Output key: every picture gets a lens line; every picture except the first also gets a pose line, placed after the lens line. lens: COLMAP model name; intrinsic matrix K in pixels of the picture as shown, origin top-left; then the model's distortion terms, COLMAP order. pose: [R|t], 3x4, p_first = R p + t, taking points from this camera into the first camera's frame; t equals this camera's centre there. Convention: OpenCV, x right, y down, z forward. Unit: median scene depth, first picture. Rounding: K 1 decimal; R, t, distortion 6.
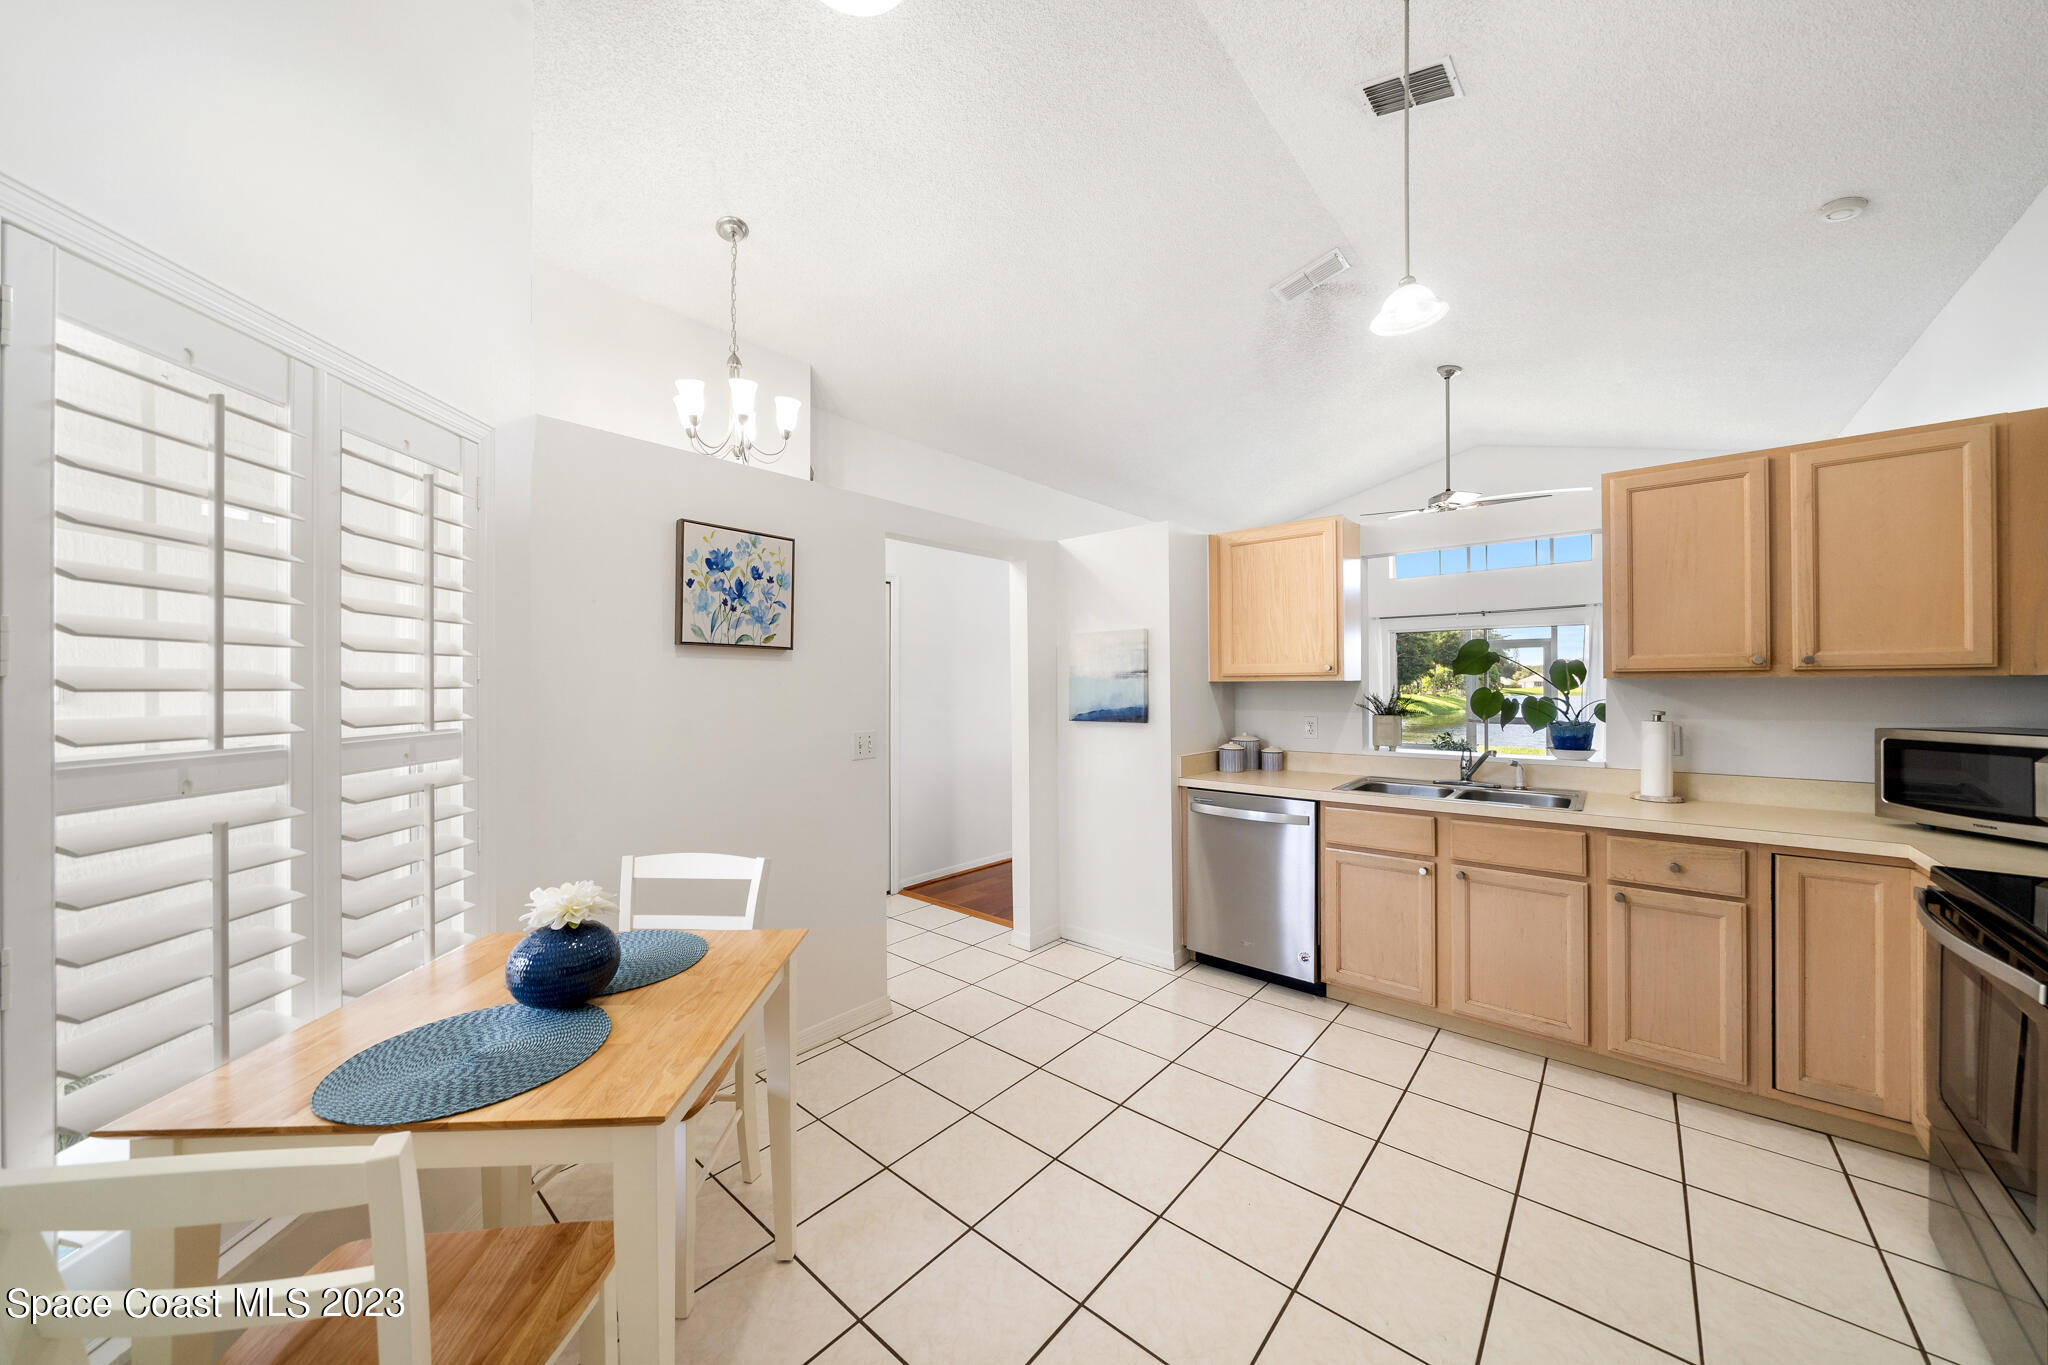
lens RADIAL K [[709.4, 0, 1020.5], [0, 709.4, 684.4], [0, 0, 1]] dist [-0.002322, -0.000053]
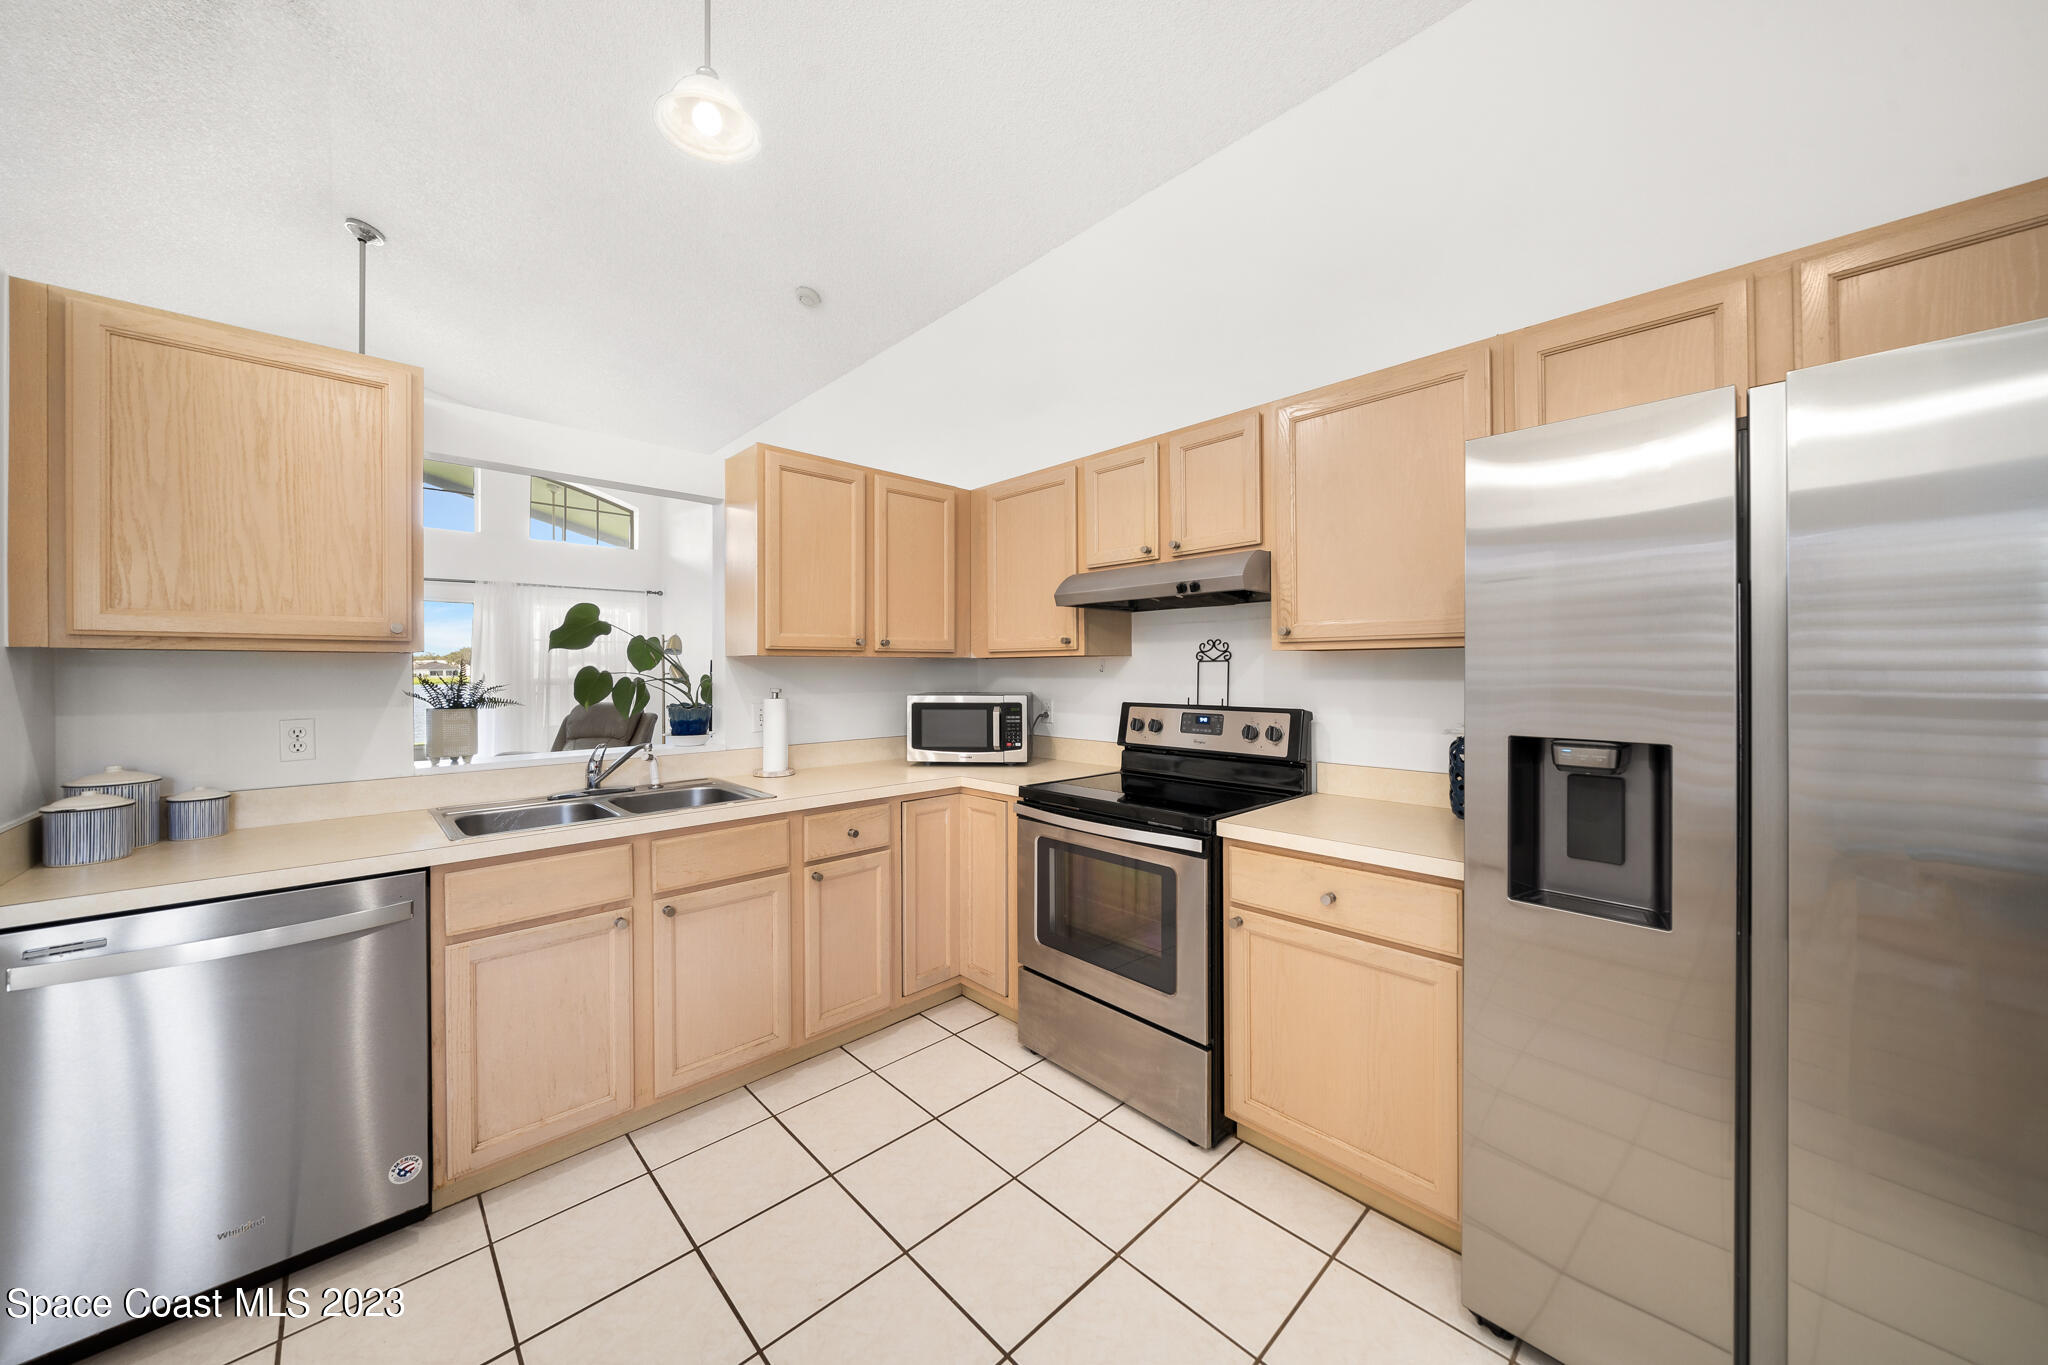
lens RADIAL K [[709.4, 0, 1019.8], [0, 709.4, 669.5], [0, 0, 1]] dist [-0.002322, -0.000053]
pose [[0.095292, 0.003086, 0.995445, -0.099063], [0.001343, 0.999994, -0.003229, 0.014023], [-0.995448, 0.001644, 0.095288, 0.559879]]
